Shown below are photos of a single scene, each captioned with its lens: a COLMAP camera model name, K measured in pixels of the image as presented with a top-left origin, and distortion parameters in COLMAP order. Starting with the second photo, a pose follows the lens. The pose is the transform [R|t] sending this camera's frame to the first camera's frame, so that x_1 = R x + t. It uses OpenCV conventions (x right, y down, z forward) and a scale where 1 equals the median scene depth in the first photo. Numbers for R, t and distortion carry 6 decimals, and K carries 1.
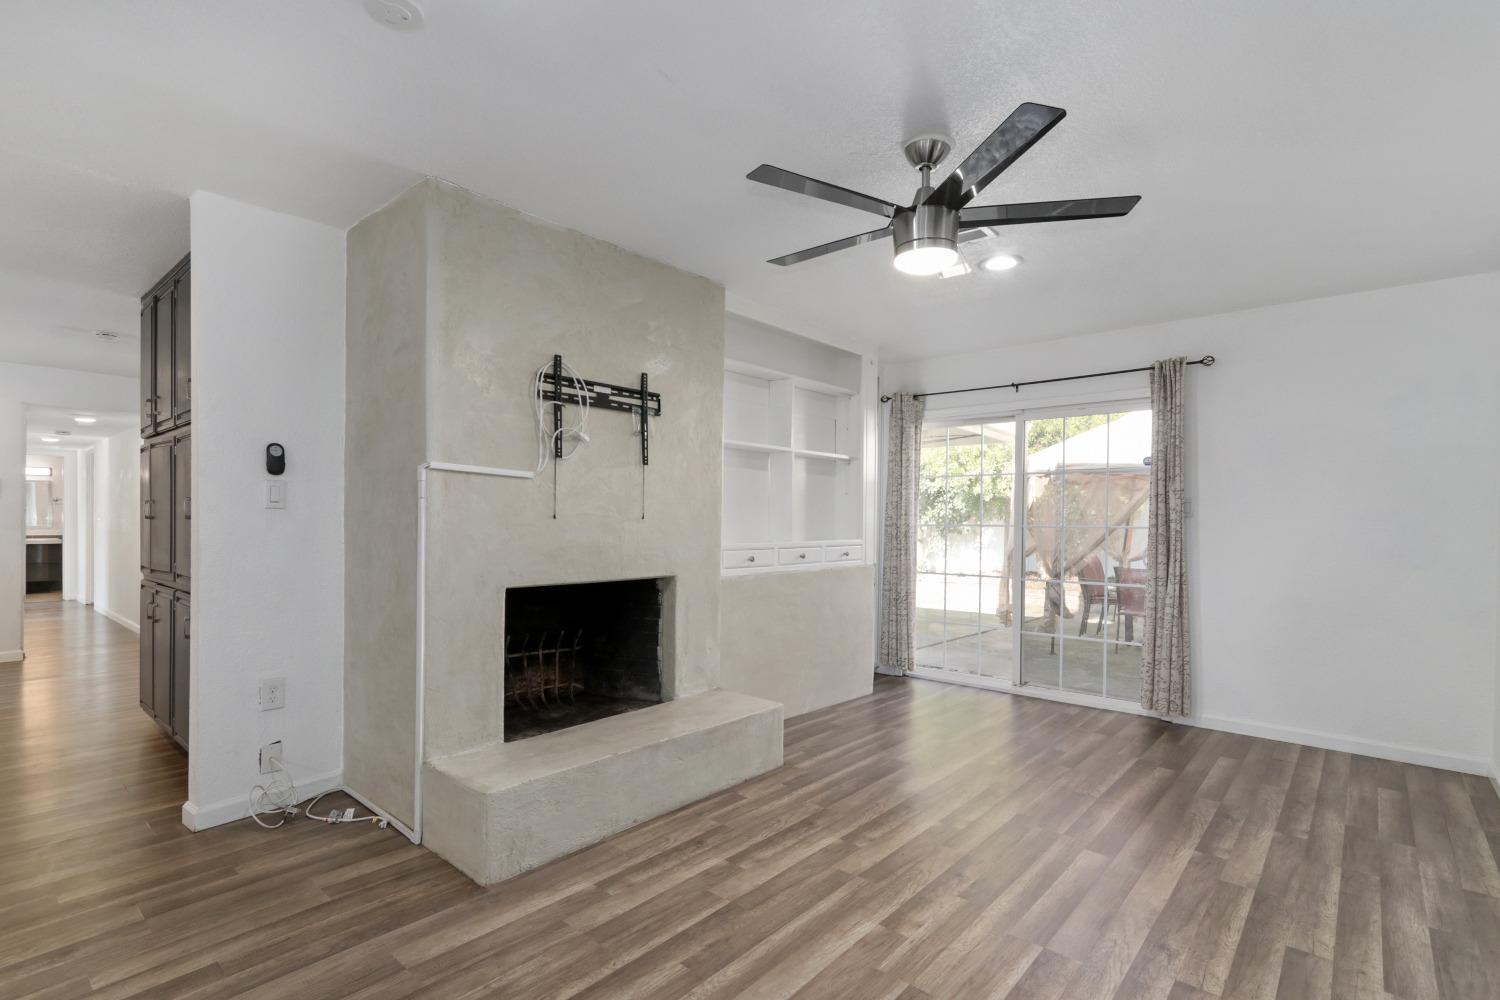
lens RADIAL K [[695.5, 0, 759.6], [0, 695.5, 527.4], [0, 0, 1]] dist [0.000045, 0.004618]
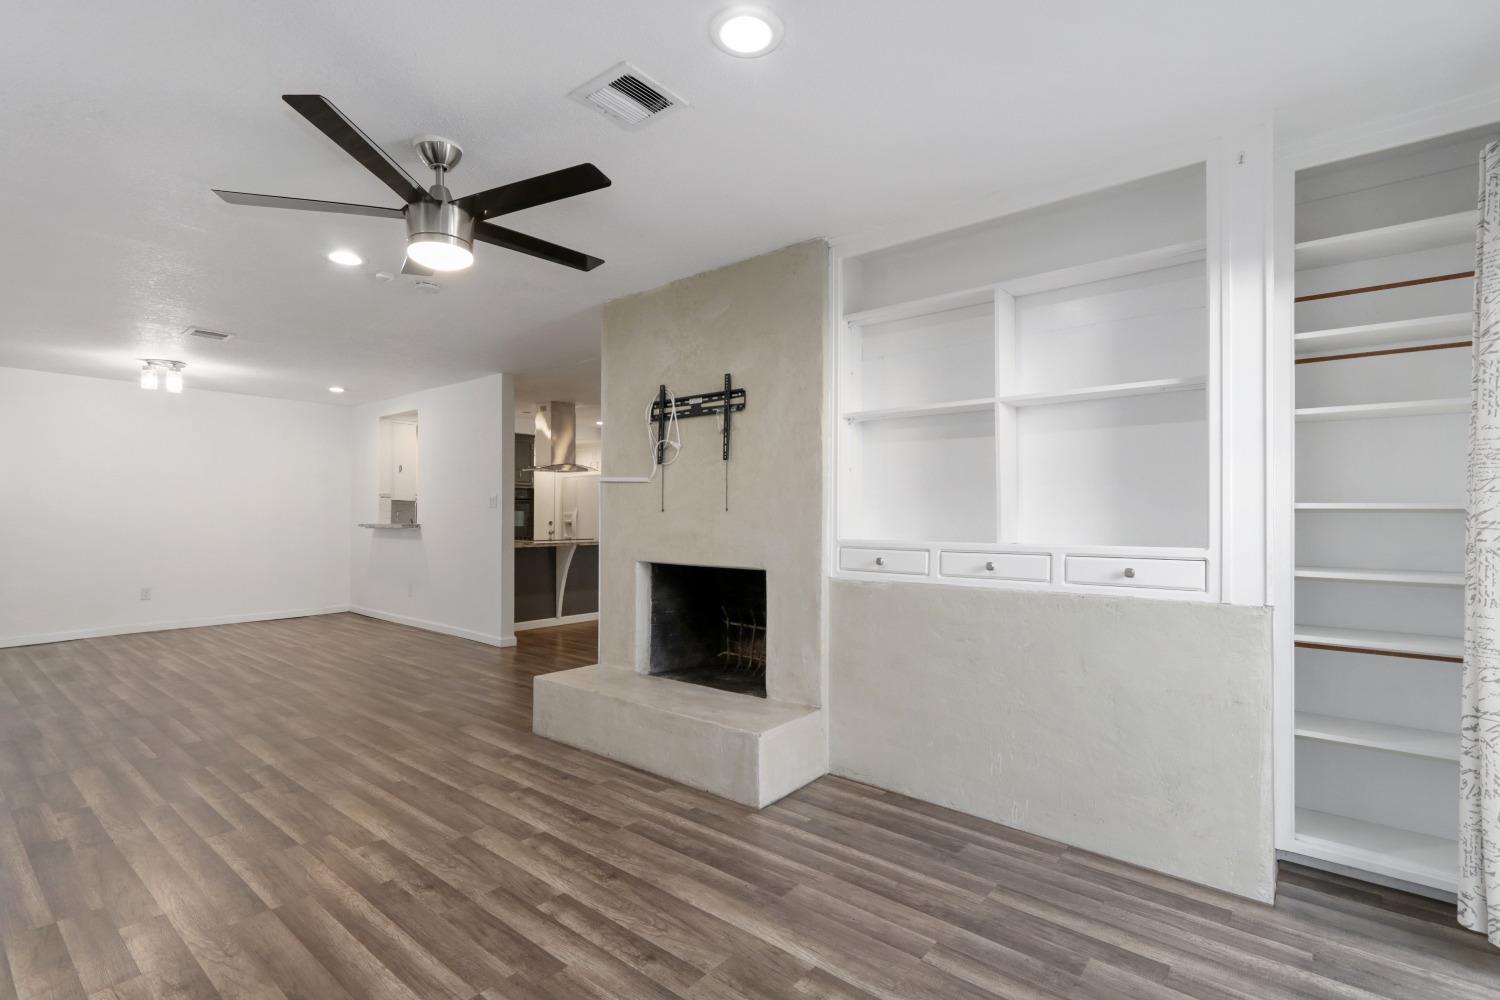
lens RADIAL K [[695.5, 0, 753.2], [0, 695.5, 505.9], [0, 0, 1]] dist [0.000045, 0.004618]
pose [[0.037693, -0.020916, -0.999070, 0.987298], [-0.008248, 0.999740, -0.021241, 0.002836], [0.999255, 0.009041, 0.037511, 1.103072]]
